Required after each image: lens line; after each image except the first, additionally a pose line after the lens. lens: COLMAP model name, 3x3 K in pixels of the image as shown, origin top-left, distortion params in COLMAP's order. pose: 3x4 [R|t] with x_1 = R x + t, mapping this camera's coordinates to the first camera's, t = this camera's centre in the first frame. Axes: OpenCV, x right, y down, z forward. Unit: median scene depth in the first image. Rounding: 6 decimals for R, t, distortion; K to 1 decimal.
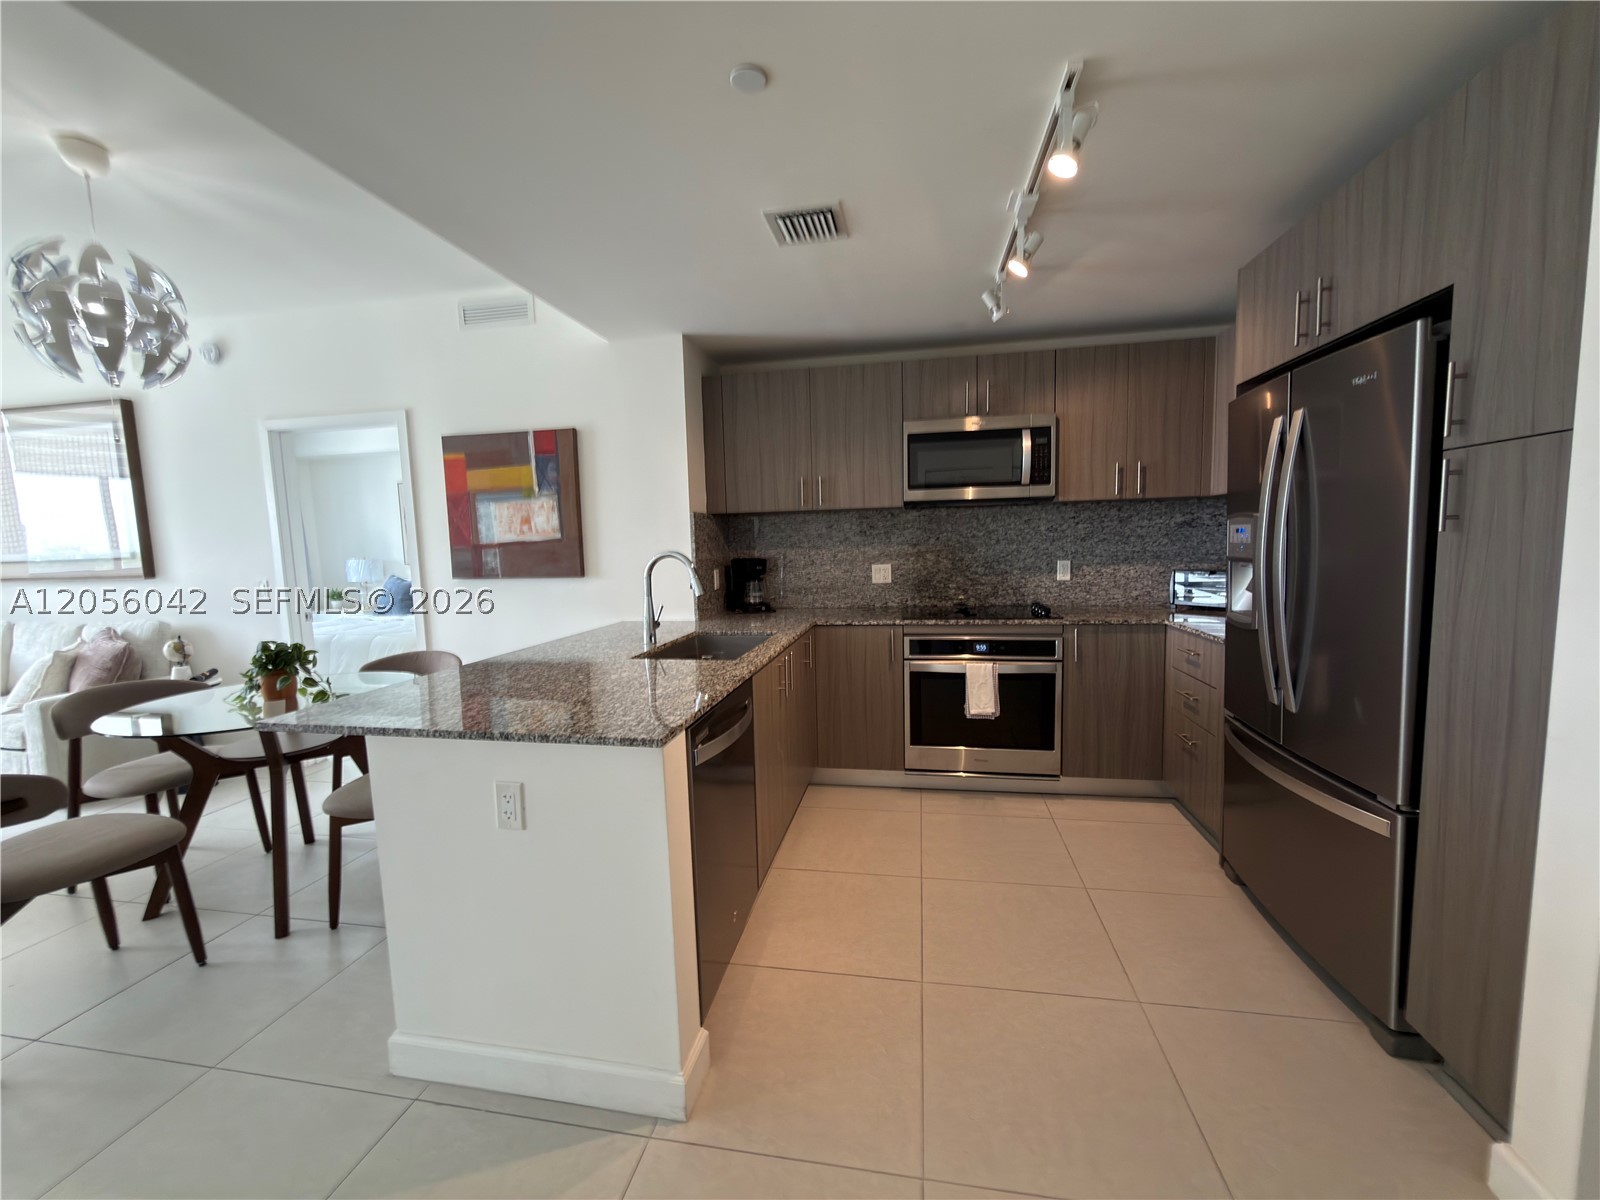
lens RADIAL K [[639.9, 0, 790.1], [0, 639.9, 599.6], [0, 0, 1]] dist [-0.001392, -0.000179]
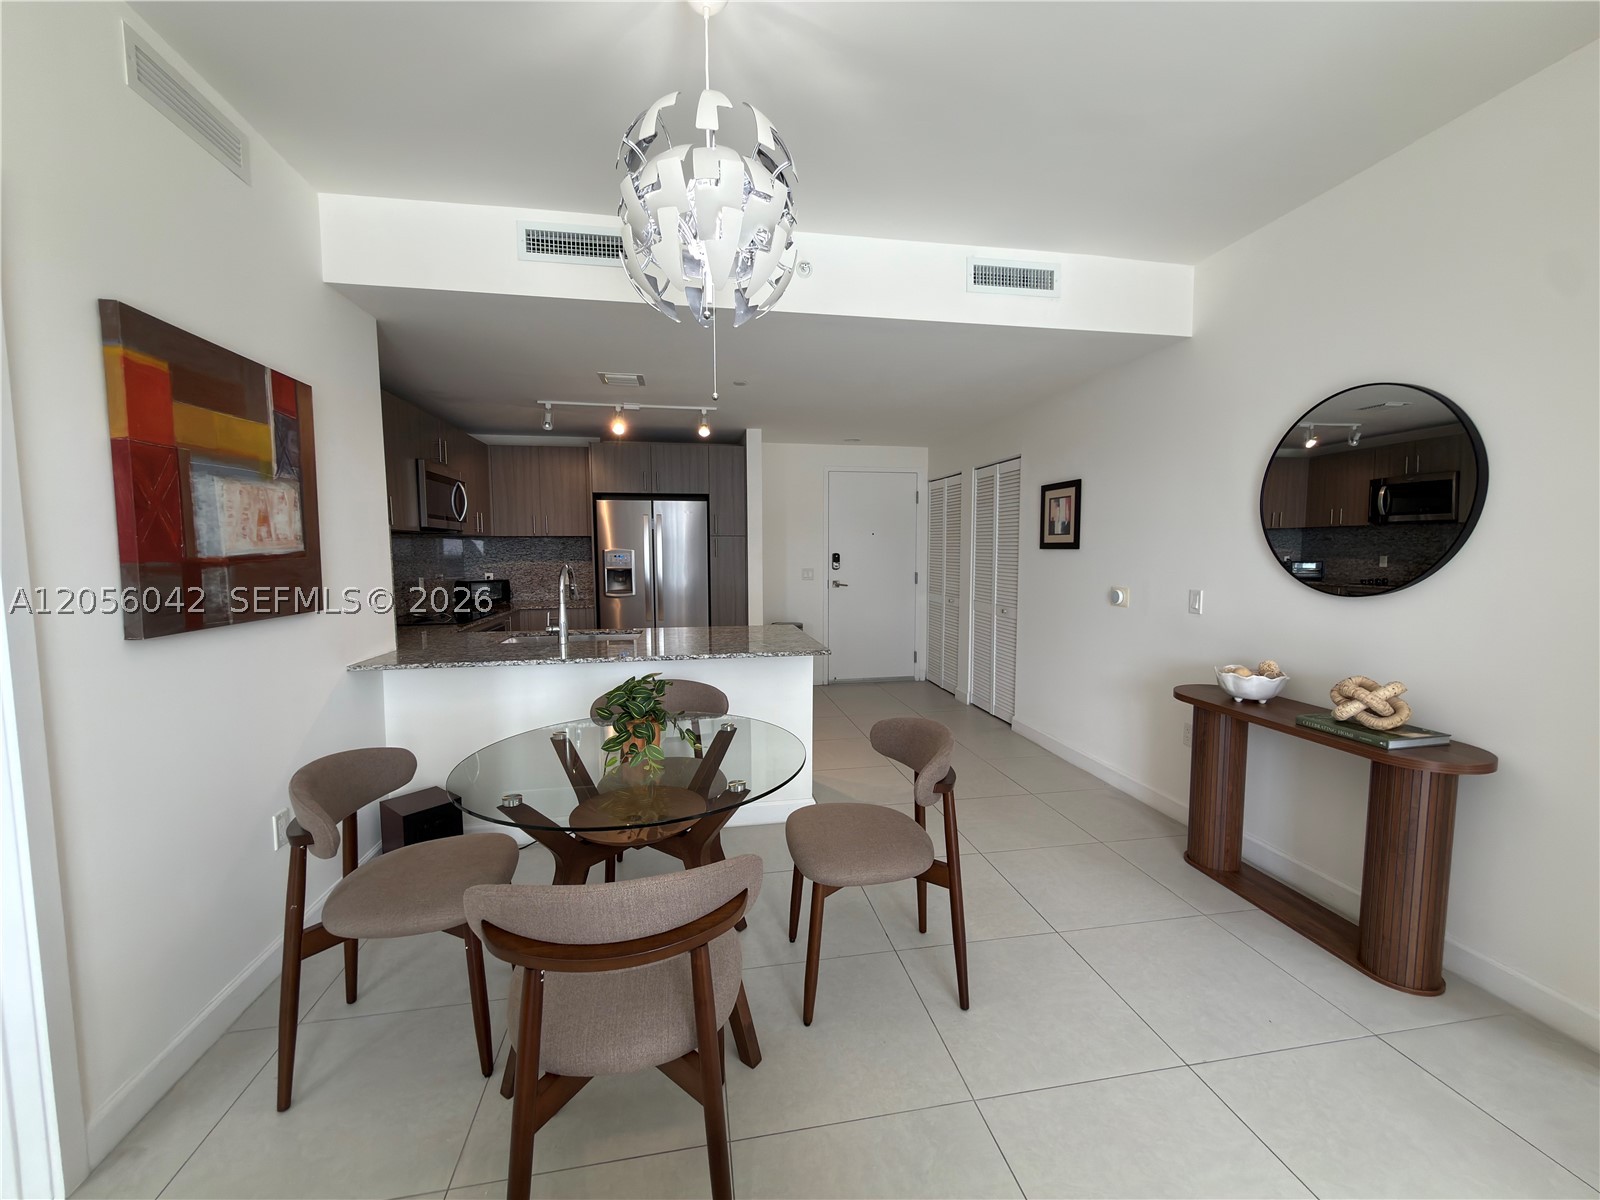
lens RADIAL K [[639.9, 0, 804.7], [0, 639.9, 600.1], [0, 0, 1]] dist [-0.001392, -0.000179]
pose [[-0.346342, -0.042380, 0.937151, -1.137044], [0.098407, 0.991826, 0.081221, -0.051076], [-0.932933, 0.120352, -0.339340, 0.763667]]
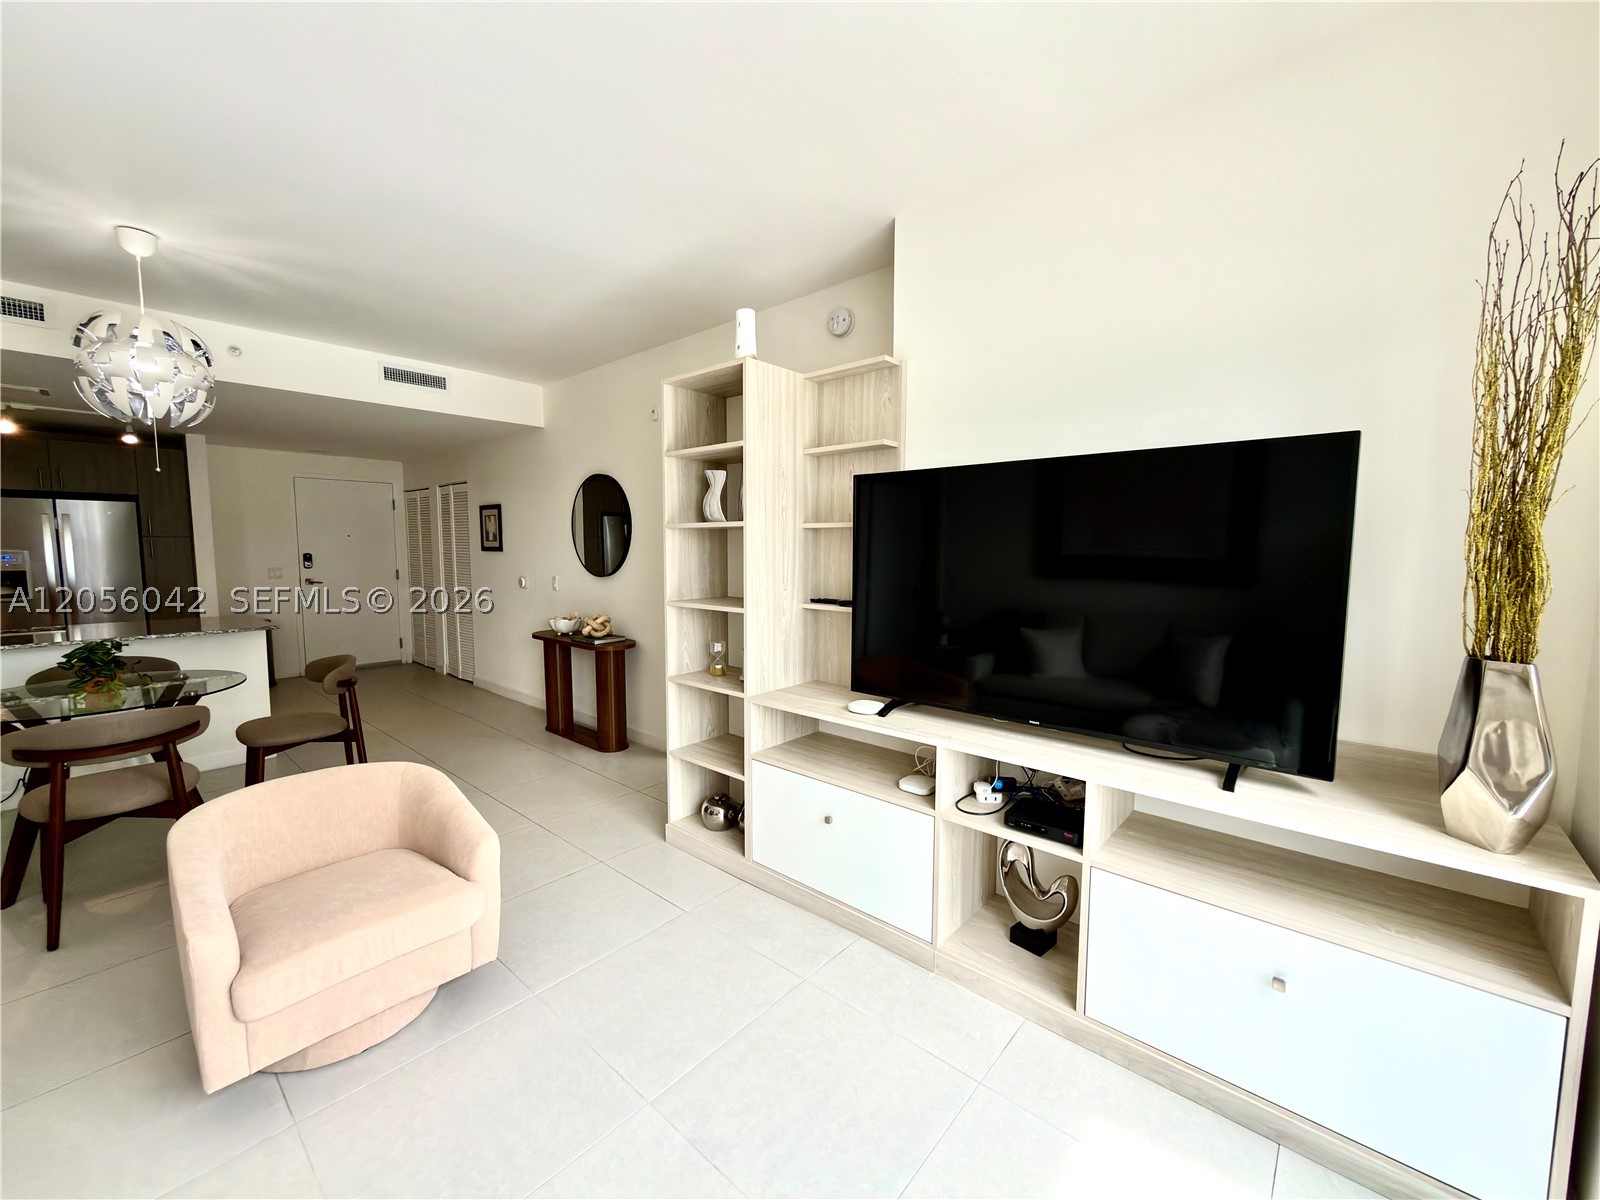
lens RADIAL K [[639.9, 0, 806.6], [0, 639.9, 600.0], [0, 0, 1]] dist [-0.001392, -0.000179]
pose [[-0.853505, -0.016009, 0.520838, -1.788557], [0.070629, 0.986750, 0.146071, -0.063186], [-0.516275, 0.161458, -0.841065, 0.929724]]
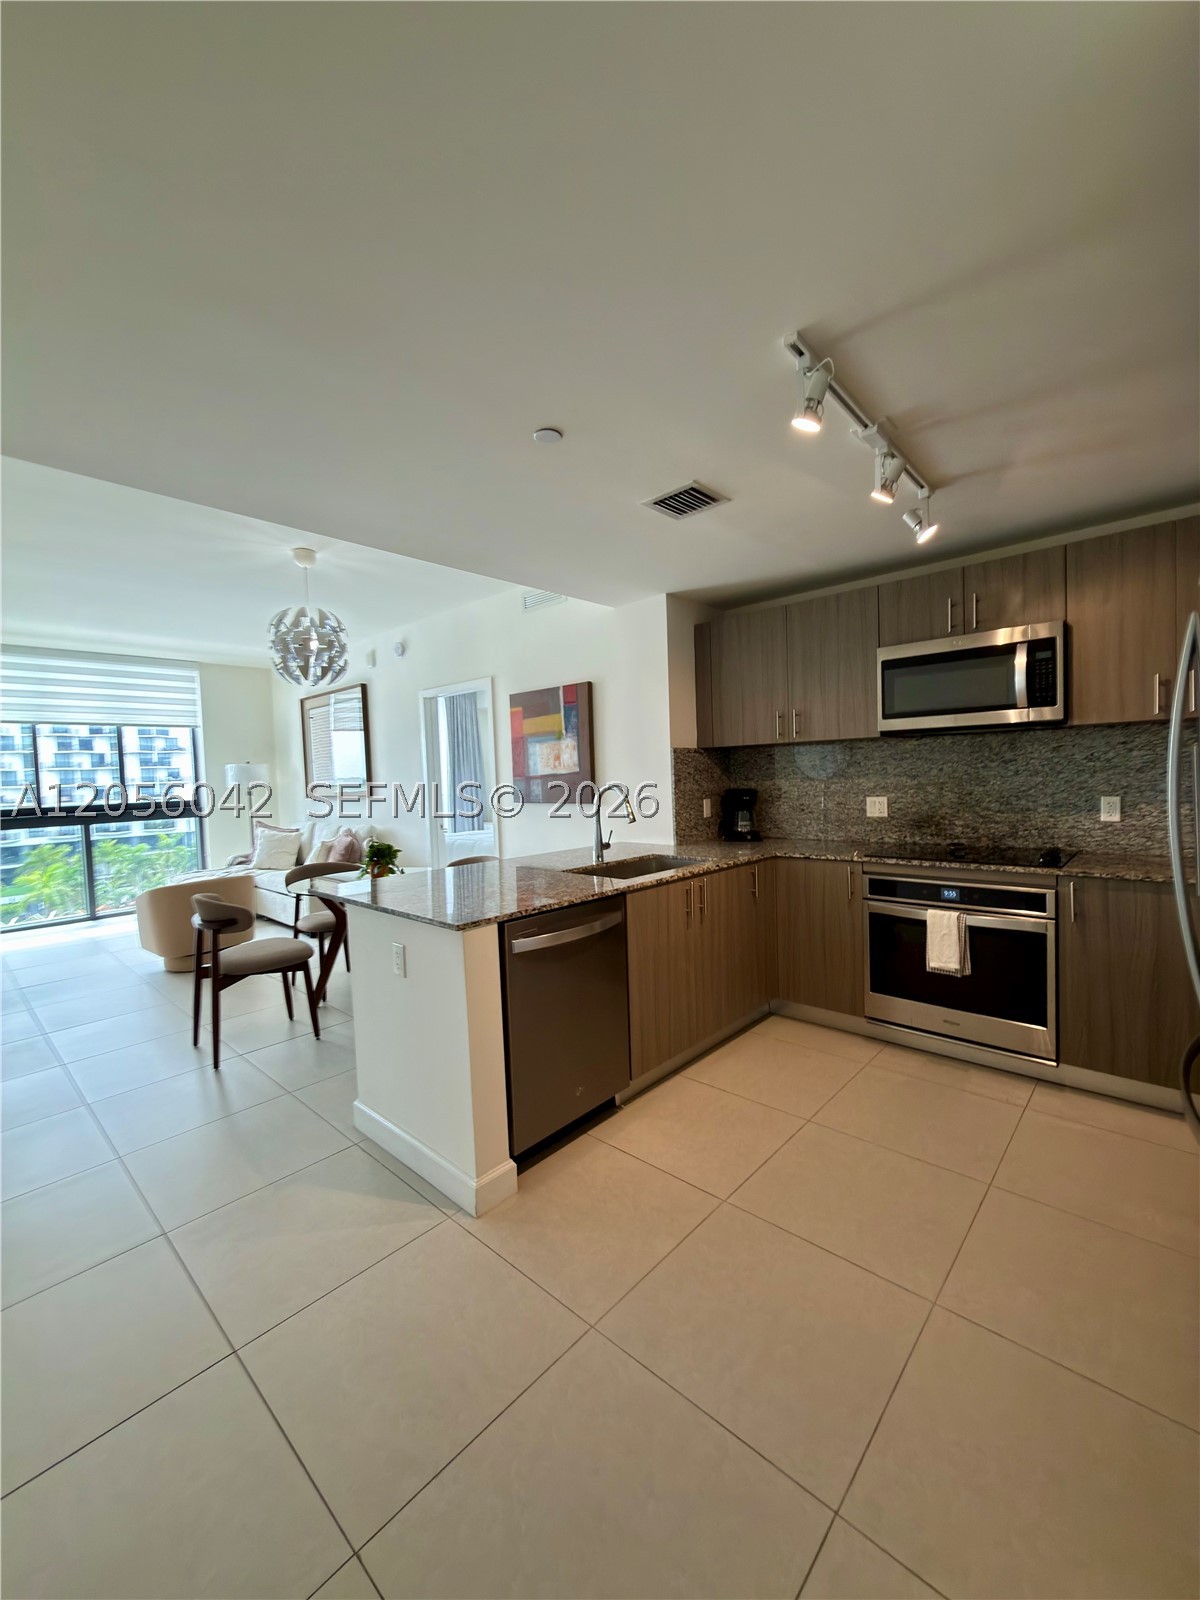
lens RADIAL K [[639.9, 0, 598.8], [0, 639.9, 796.4], [0, 0, 1]] dist [-0.001392, -0.000179]
pose [[0.846242, 0.017168, -0.532522, 0.330092], [-0.037558, 0.998917, -0.027480, -0.016267], [0.531473, 0.043255, 0.845970, -0.014060]]
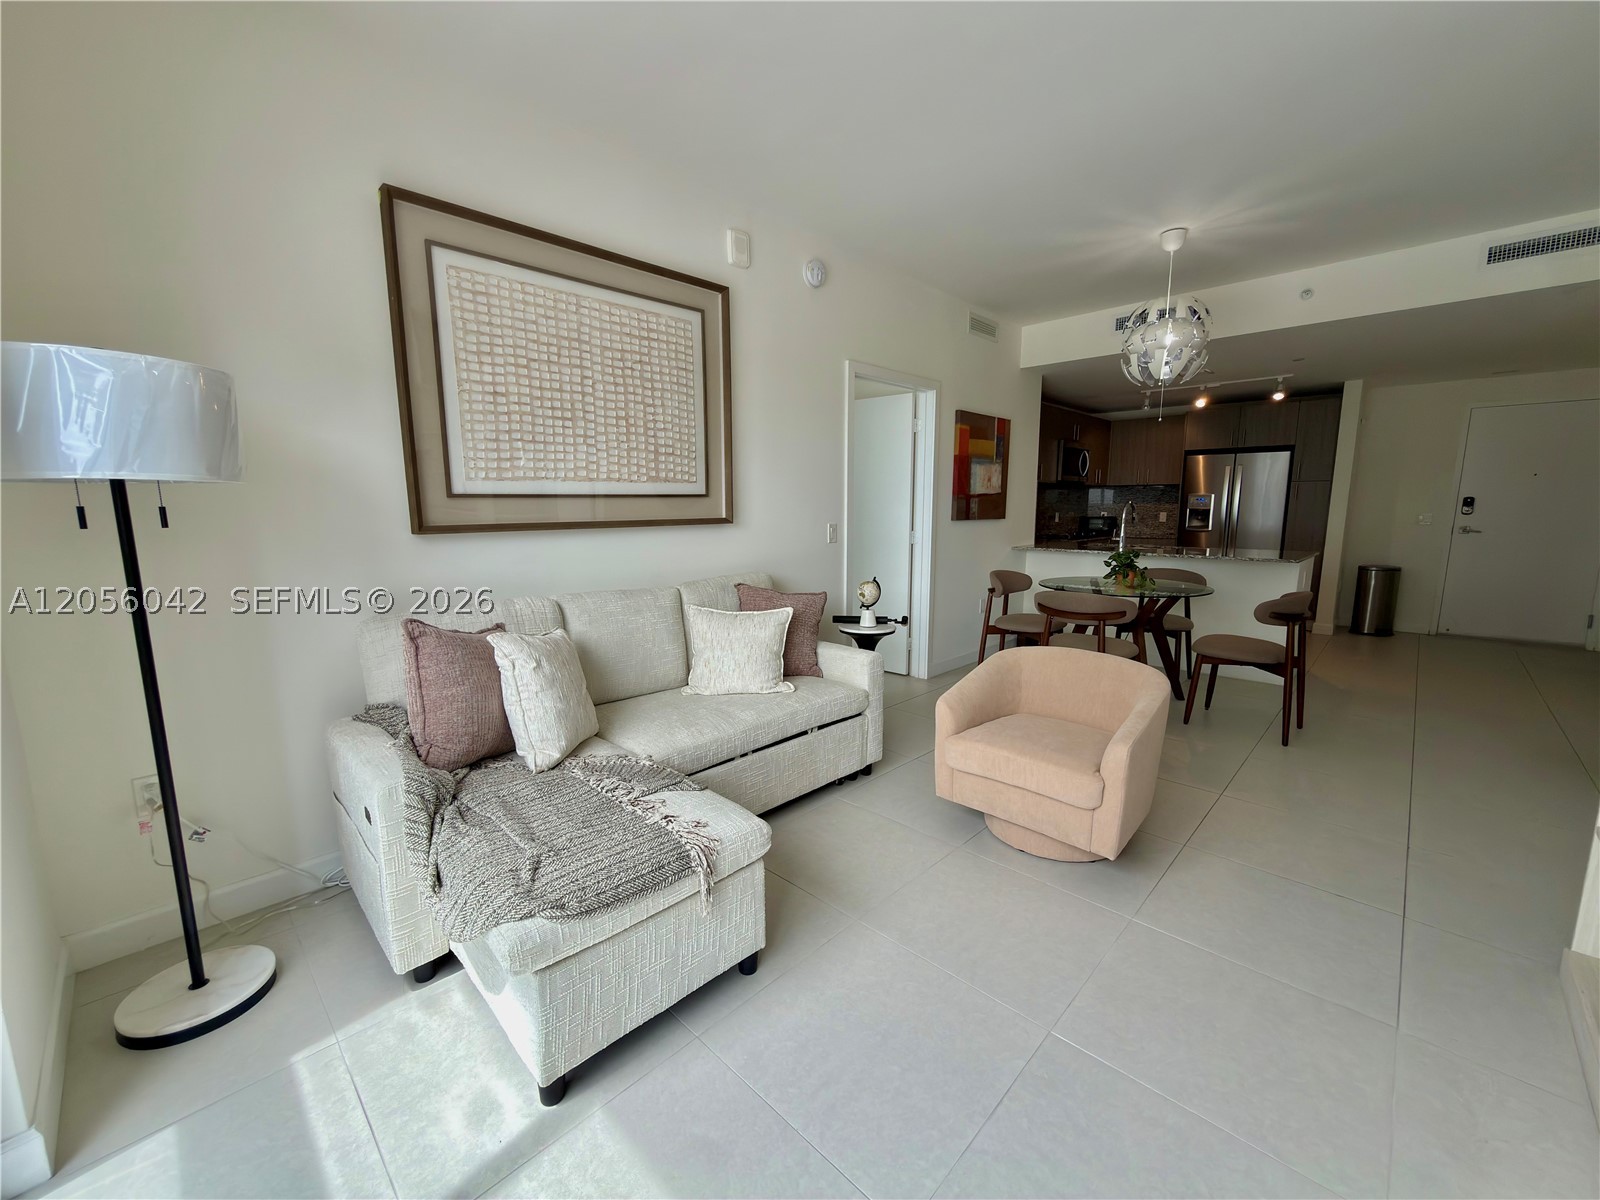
lens RADIAL K [[639.9, 0, 791.9], [0, 639.9, 600.0], [0, 0, 1]] dist [-0.001392, -0.000179]
pose [[0.571789, -0.093216, 0.815088, -1.890801], [0.058785, 0.995625, 0.072625, 0.016002], [-0.818292, 0.006389, 0.574767, 0.548177]]
